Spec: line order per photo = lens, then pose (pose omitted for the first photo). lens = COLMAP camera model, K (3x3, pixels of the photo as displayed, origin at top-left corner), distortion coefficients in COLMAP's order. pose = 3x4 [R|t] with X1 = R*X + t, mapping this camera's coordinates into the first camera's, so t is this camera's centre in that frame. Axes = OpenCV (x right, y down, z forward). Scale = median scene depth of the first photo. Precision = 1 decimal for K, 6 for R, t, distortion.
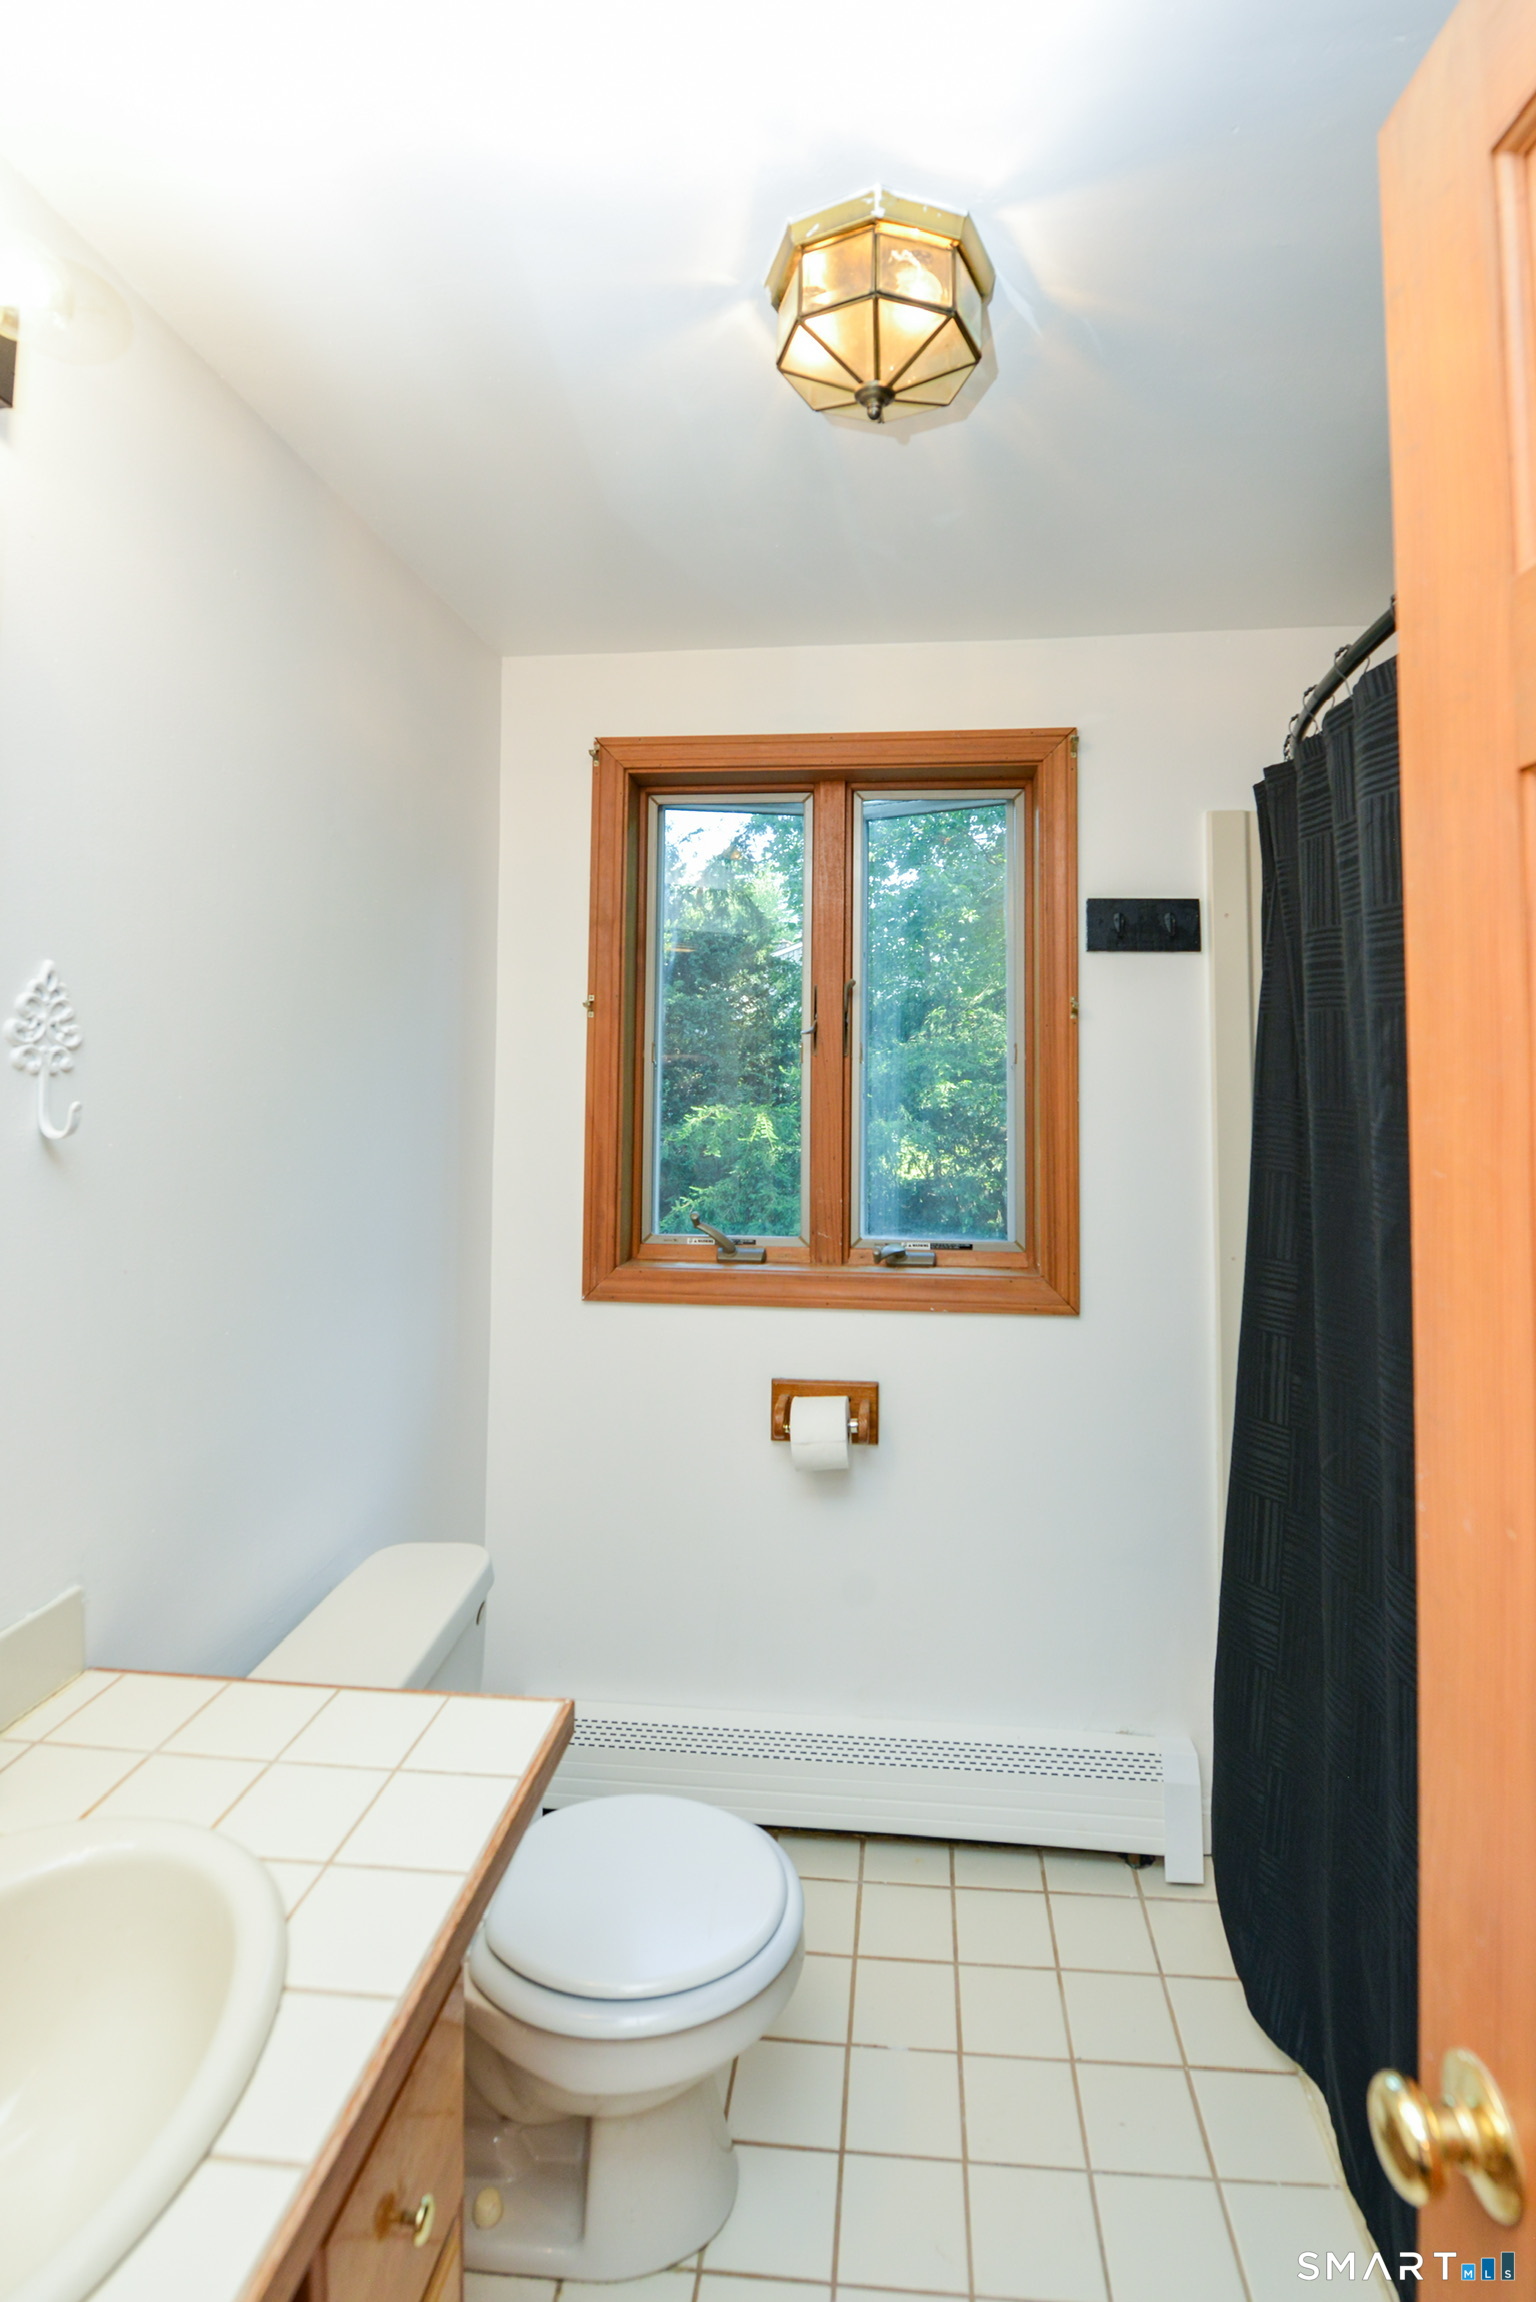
lens RADIAL K [[1014.2, 0, 767.5], [0, 1014.2, 1055.6], [0, 0, 1]] dist [-0.010929, -0.003707]
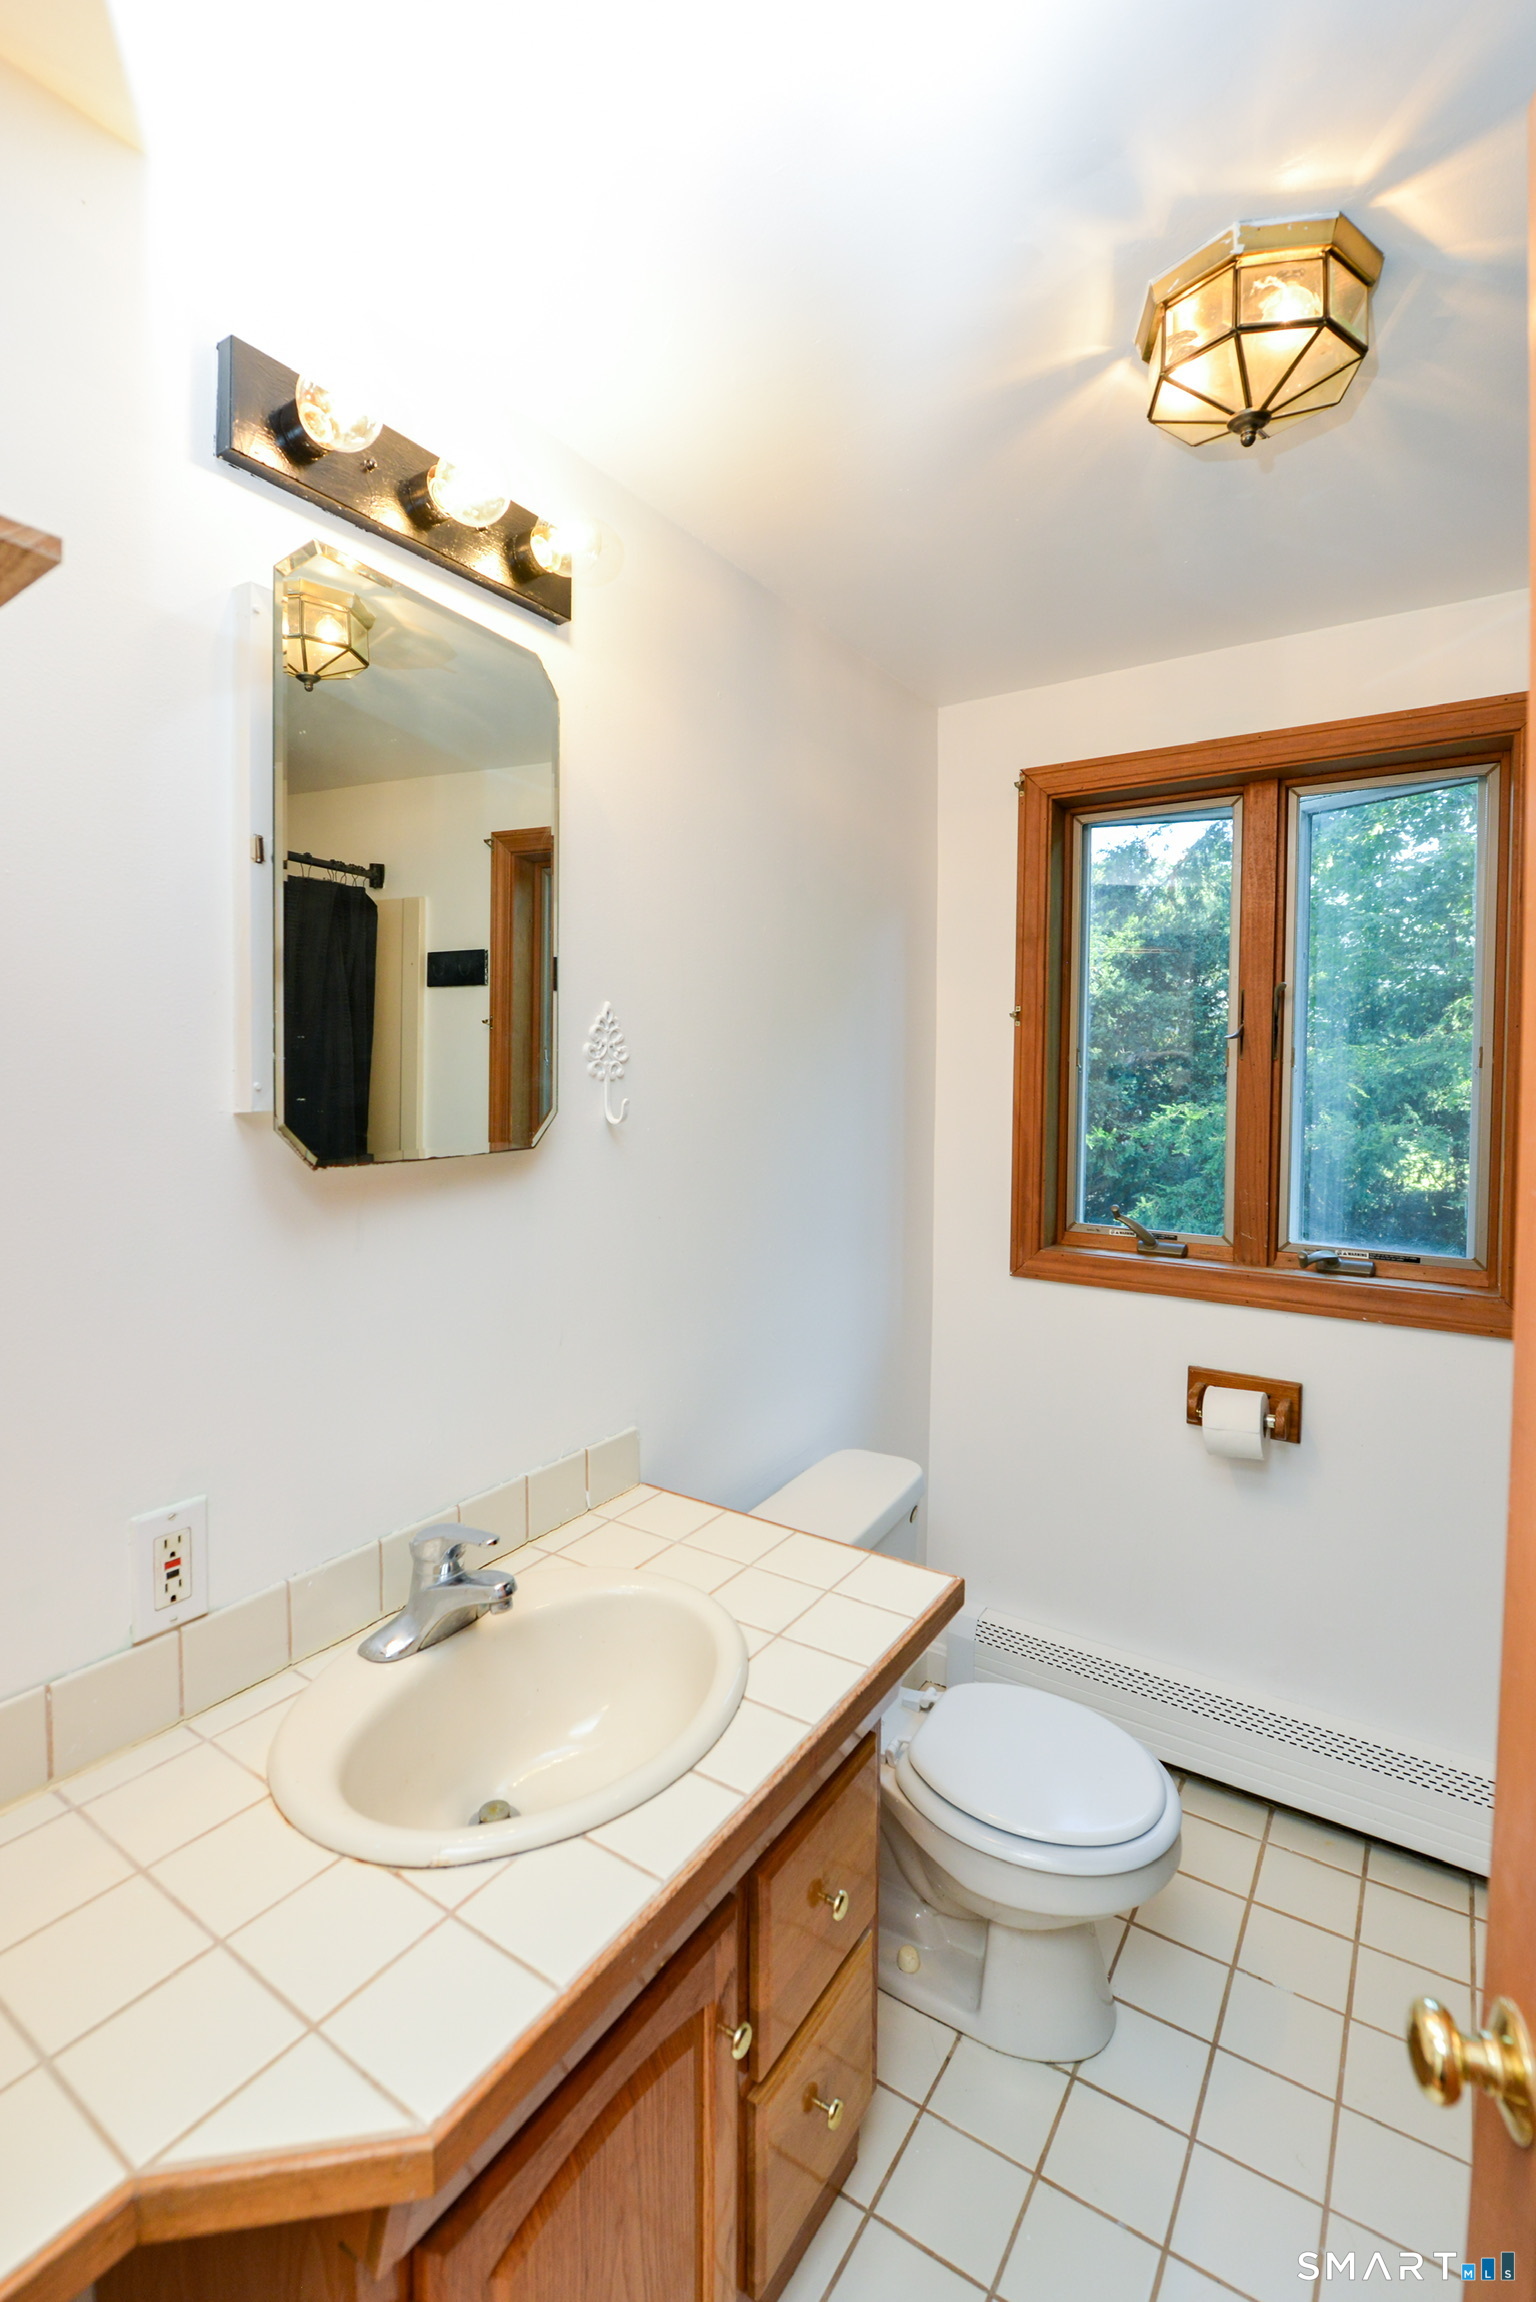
lens RADIAL K [[967.0, 0, 768.0], [0, 967.0, 1151.0], [0, 0, 1]] dist [-0.012340, -0.000831]
pose [[0.886746, 0.039323, -0.460581, 0.077504], [0.008178, 0.994885, 0.100685, -0.010352], [0.462184, -0.093048, 0.881889, -0.077195]]
